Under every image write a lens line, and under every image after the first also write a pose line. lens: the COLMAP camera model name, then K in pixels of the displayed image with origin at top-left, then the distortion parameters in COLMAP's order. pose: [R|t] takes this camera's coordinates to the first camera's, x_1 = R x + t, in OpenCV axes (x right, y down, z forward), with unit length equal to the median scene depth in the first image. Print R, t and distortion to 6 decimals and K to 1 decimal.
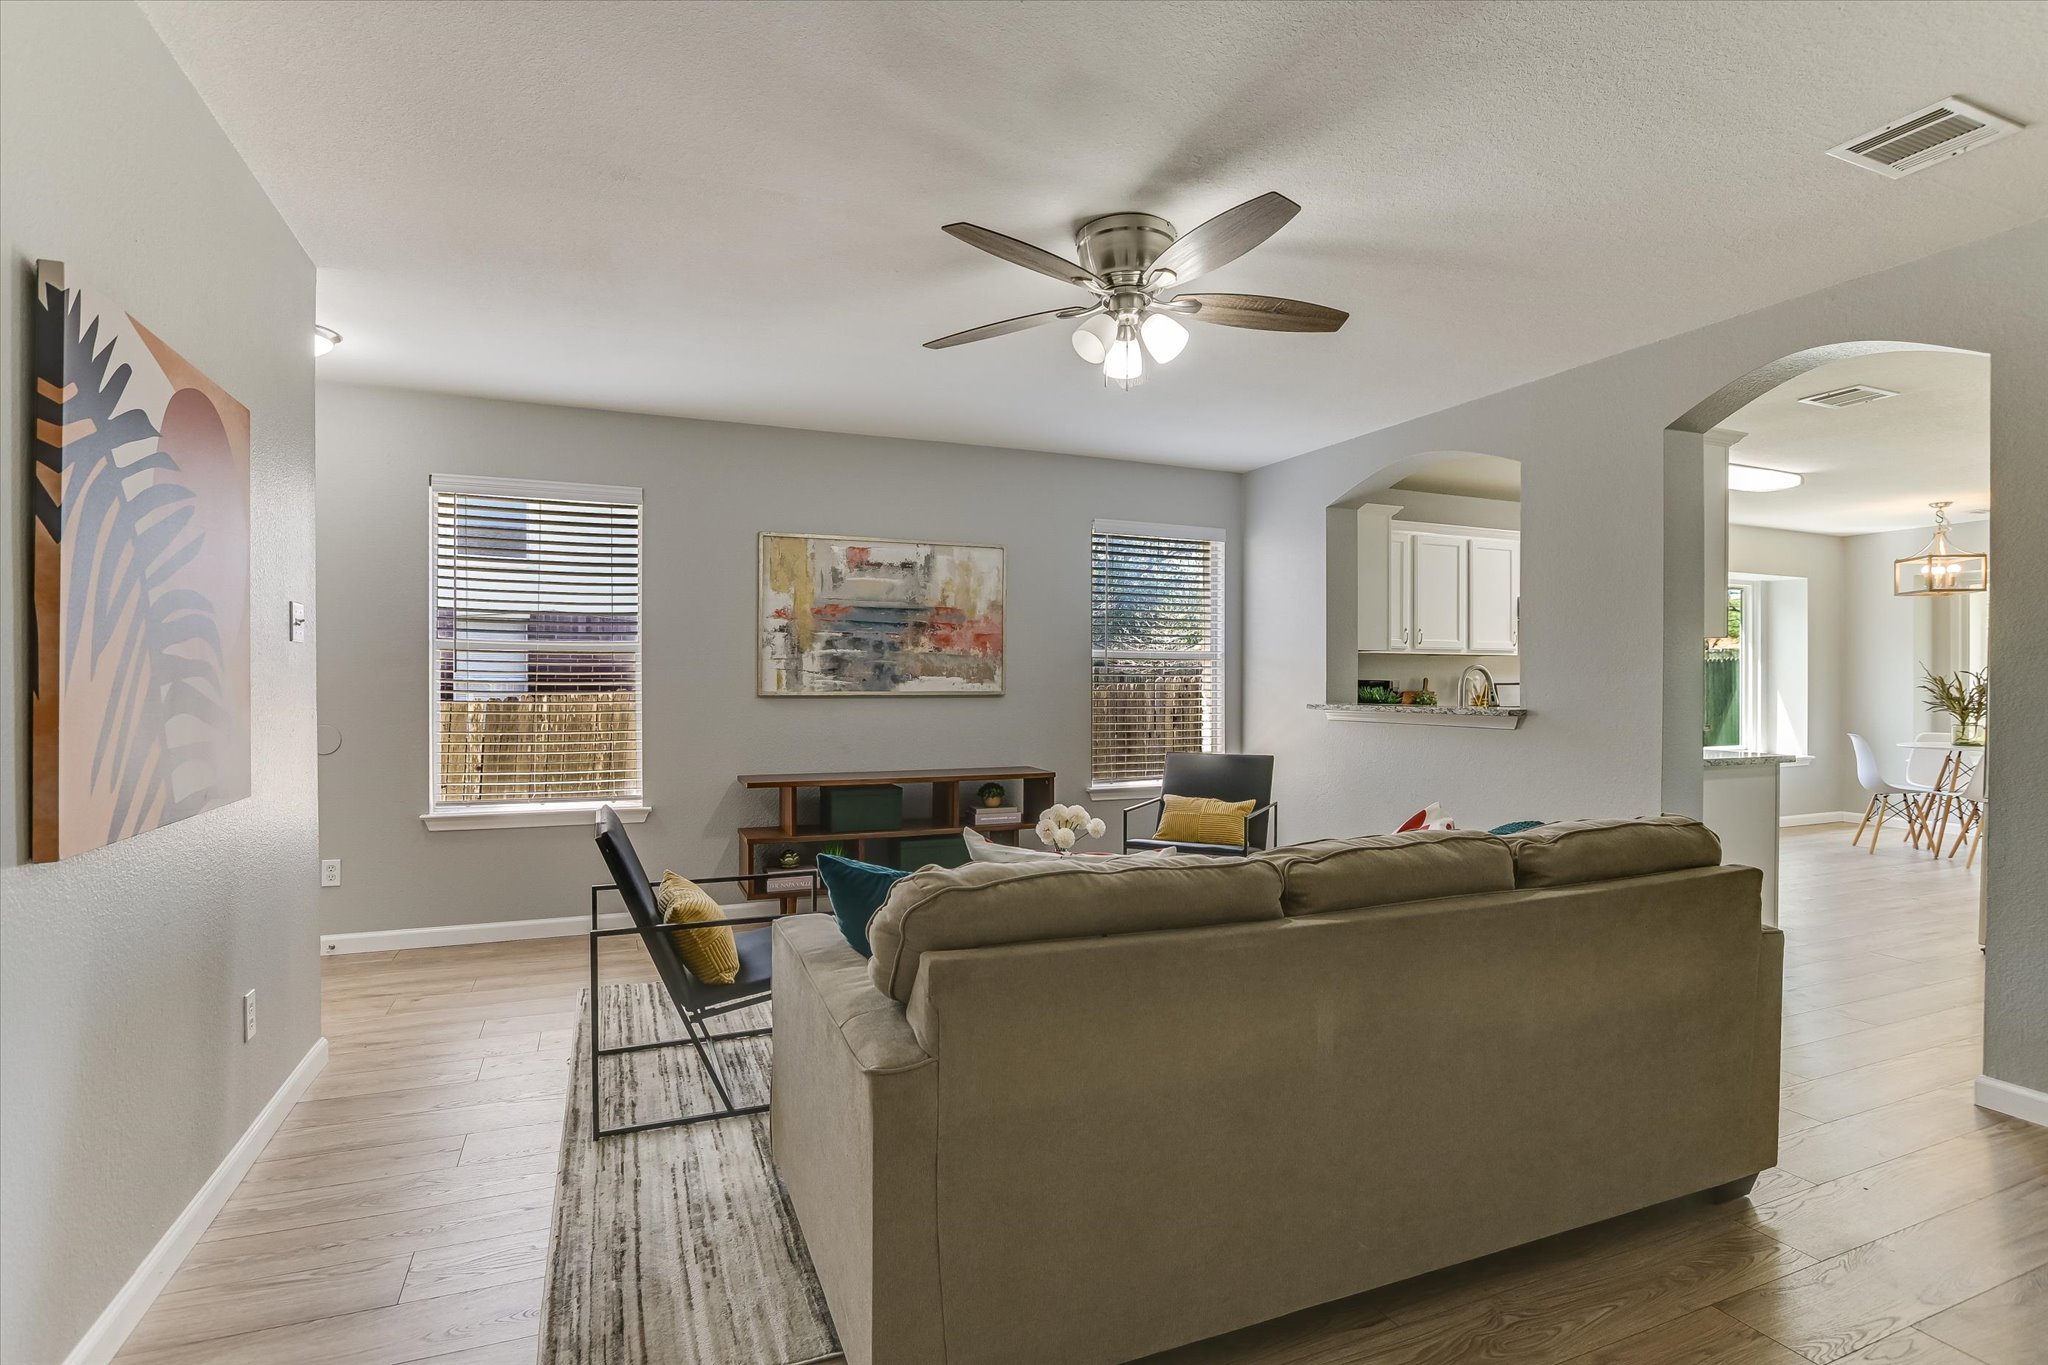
lens RADIAL K [[995.1, 0, 1018.0], [0, 995.1, 687.2], [0, 0, 1]] dist [-0.001299, -0.000049]
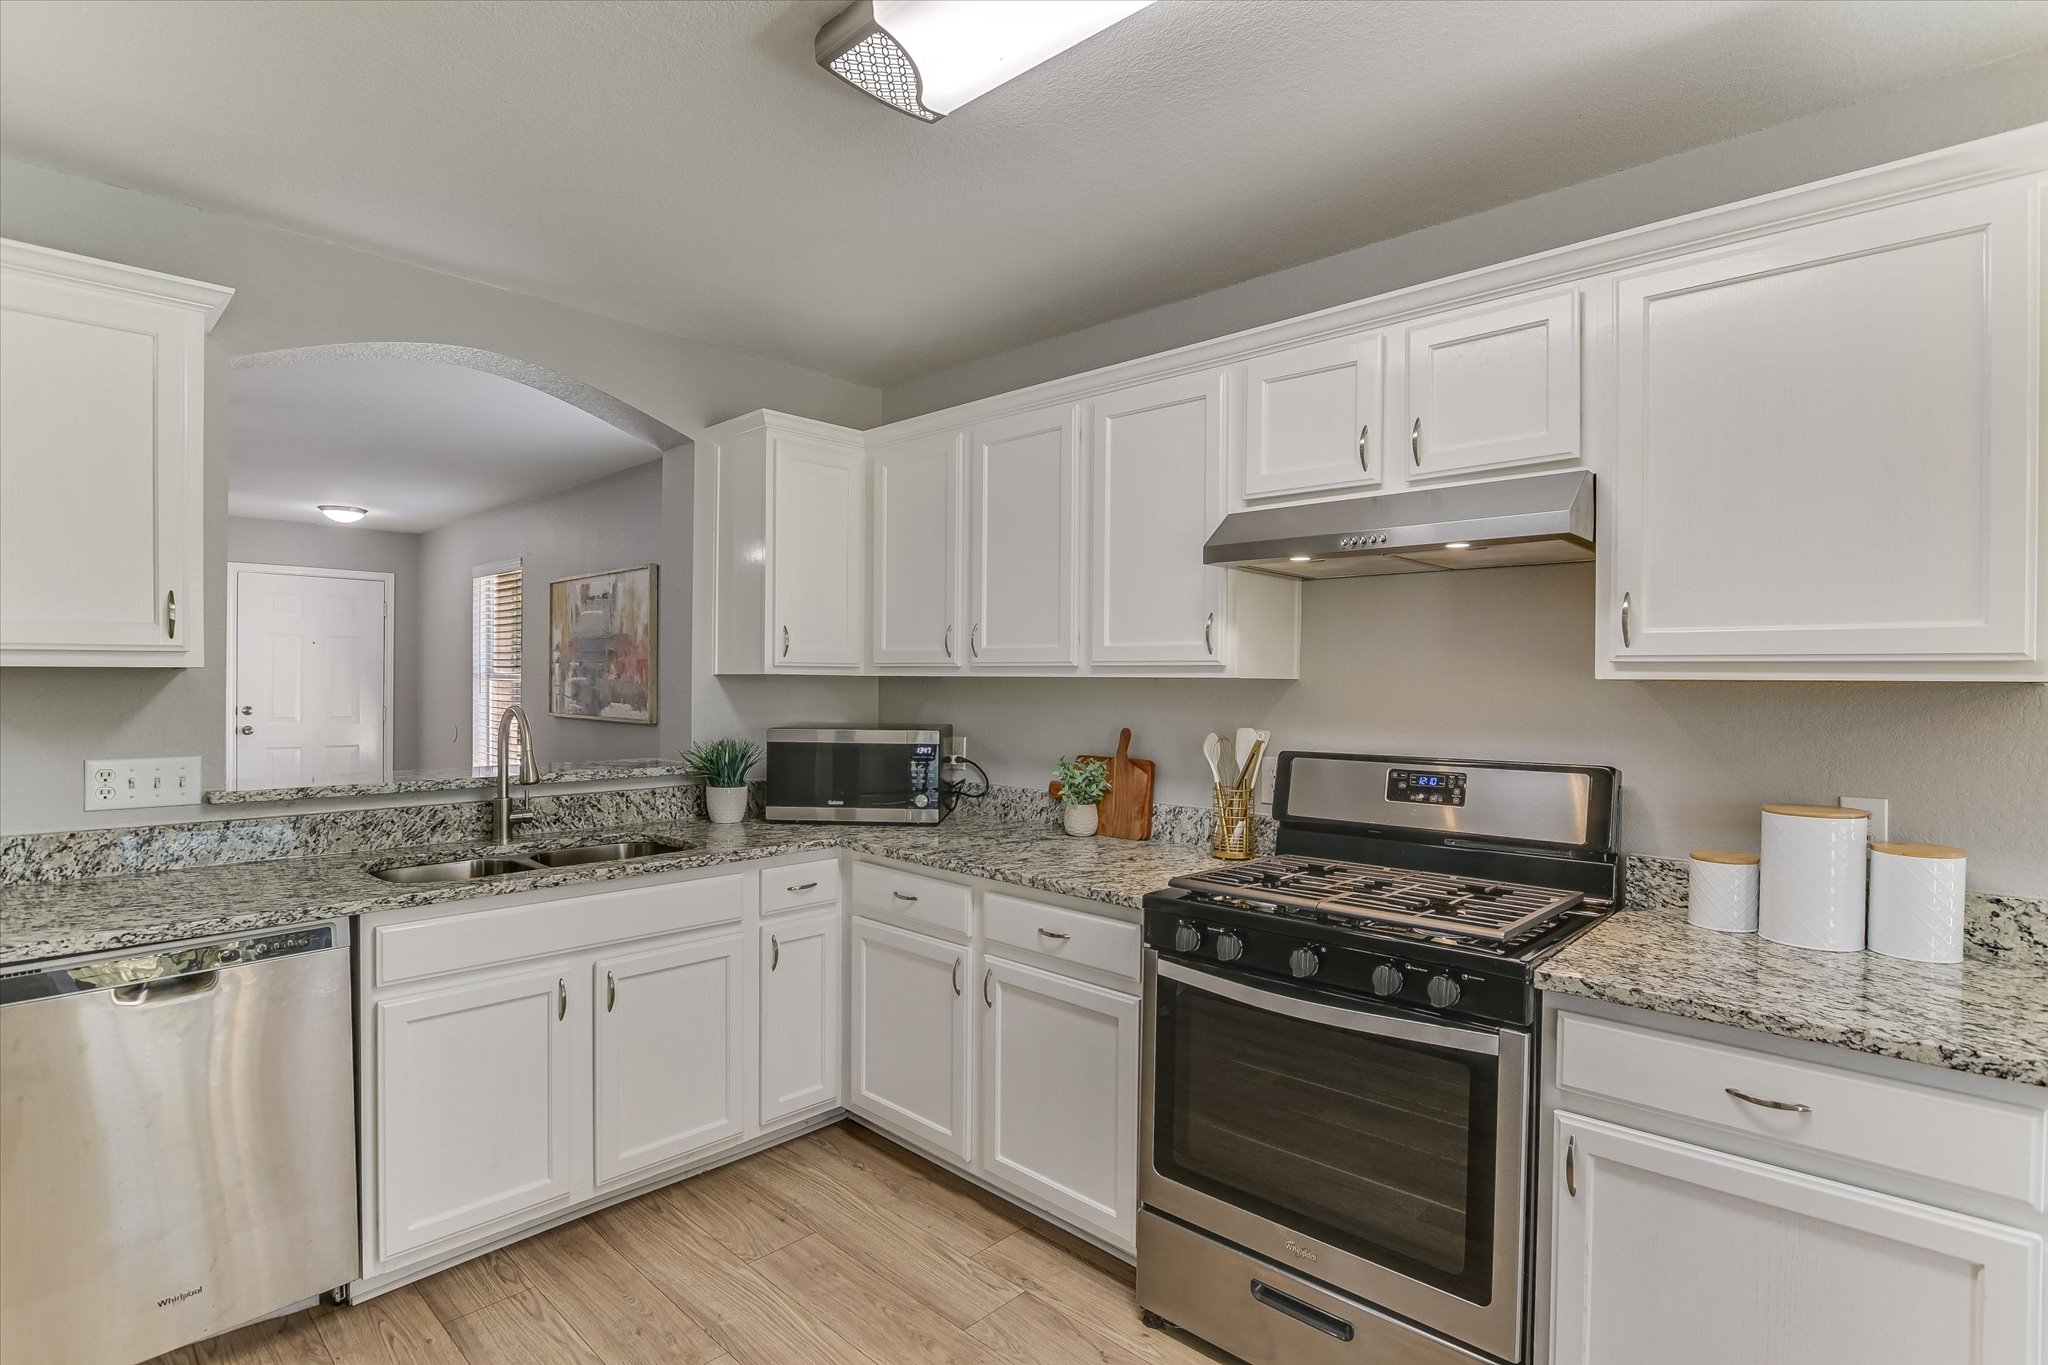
lens RADIAL K [[995.1, 0, 1018.0], [0, 995.1, 687.2], [0, 0, 1]] dist [-0.001299, -0.000049]
pose [[0.386744, 0.011002, -0.922121, 0.998478], [-0.006314, 0.999937, 0.009282, -0.038830], [0.922165, 0.002232, 0.386789, 0.980486]]
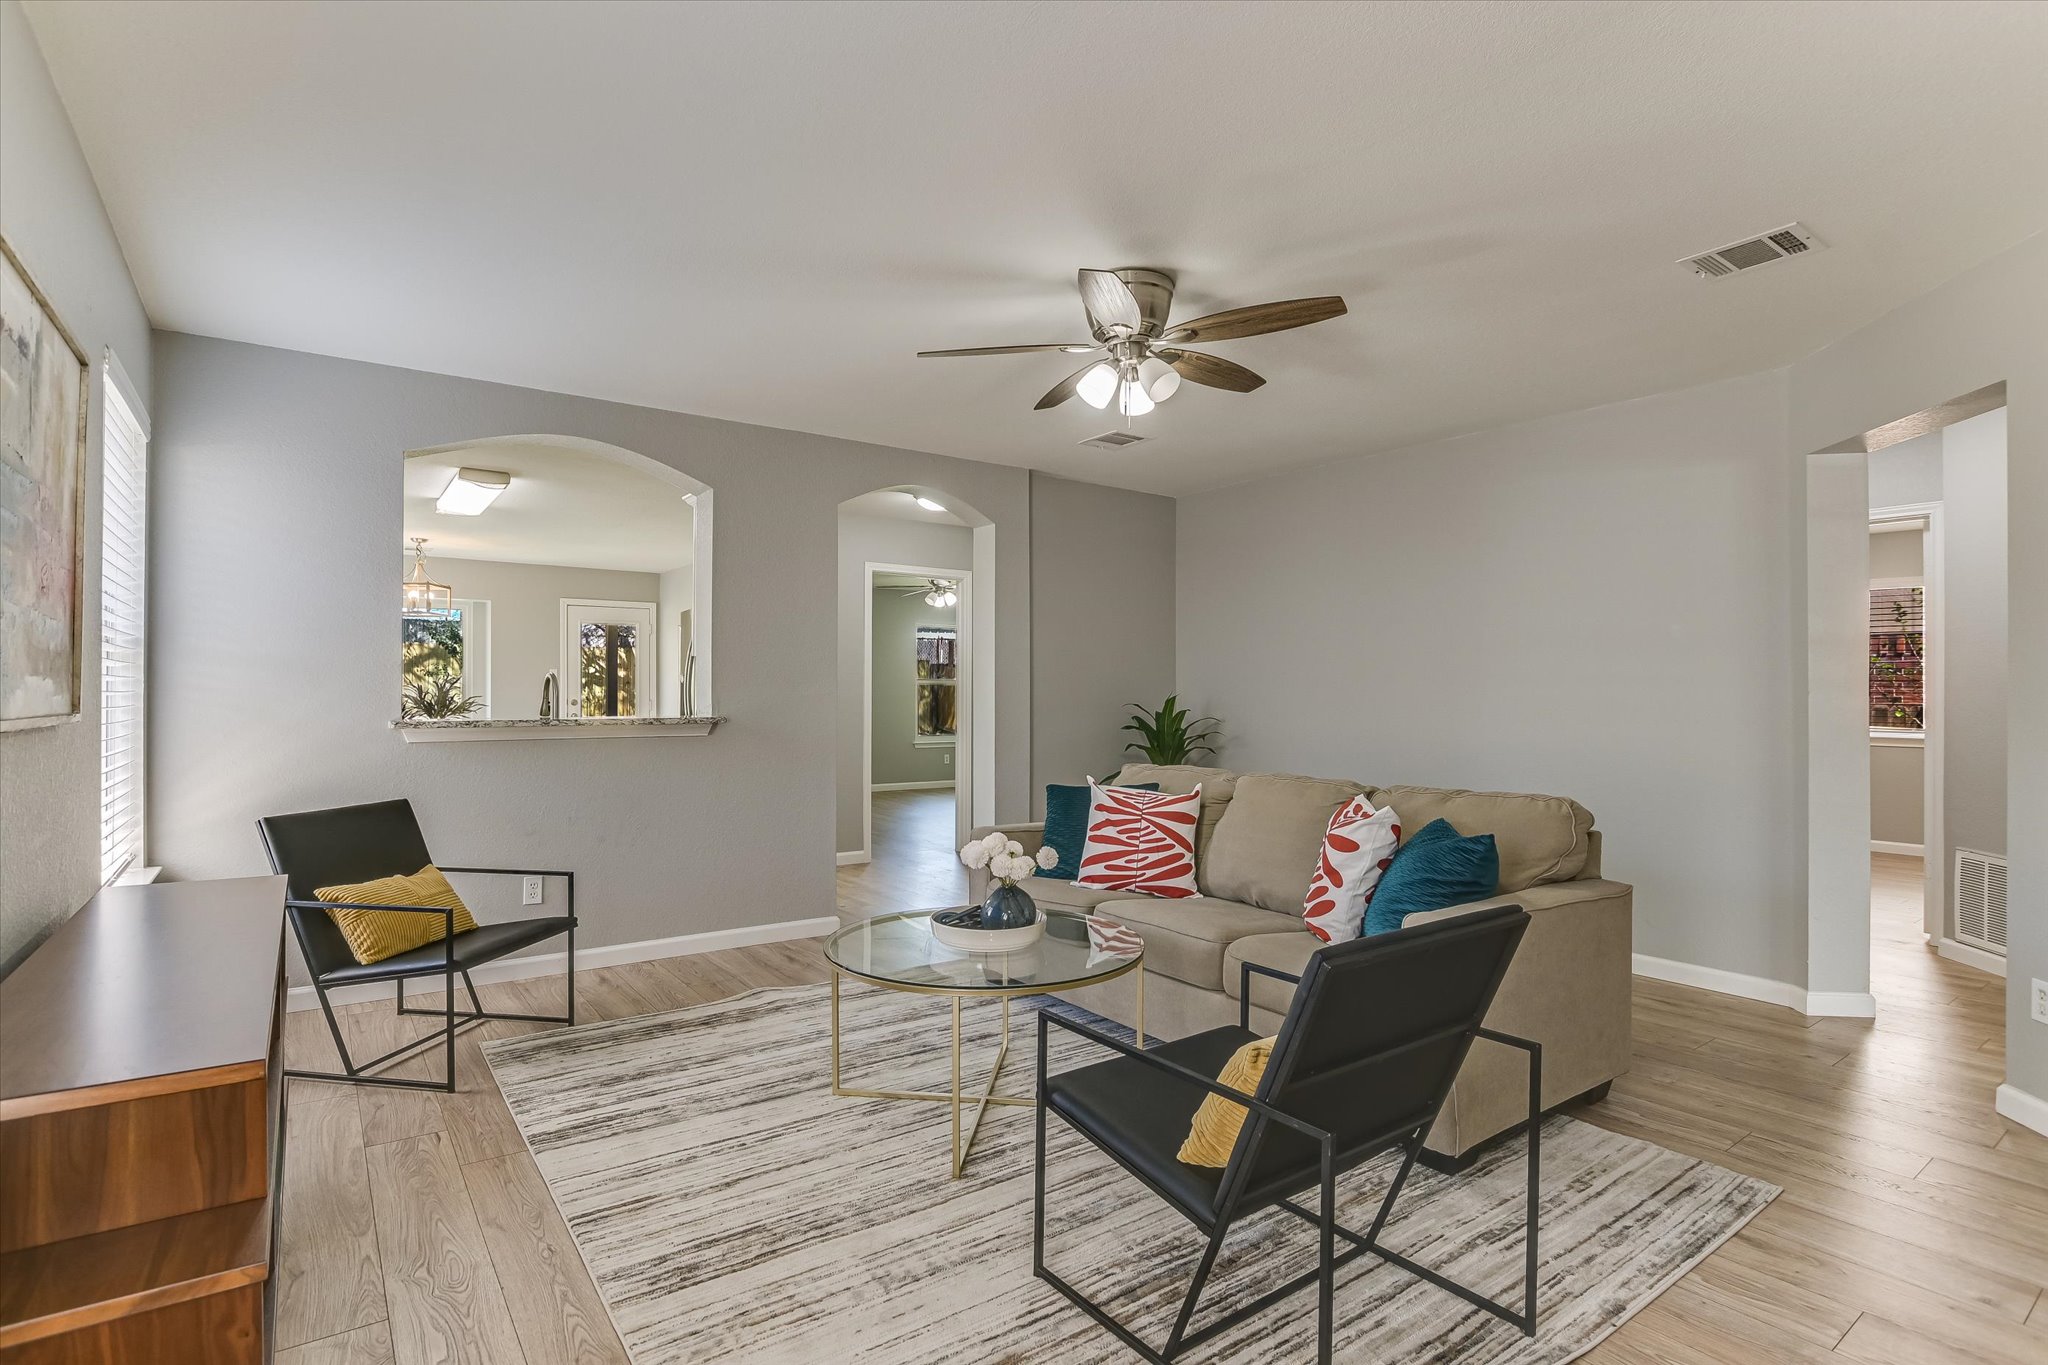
lens RADIAL K [[995.1, 0, 1018.0], [0, 995.1, 687.2], [0, 0, 1]] dist [-0.001299, -0.000049]
pose [[-0.225609, 0.000813, 0.974218, -0.505446], [0.000499, 1.000000, -0.000719, -0.008641], [-0.974218, 0.000324, -0.225609, 0.736340]]
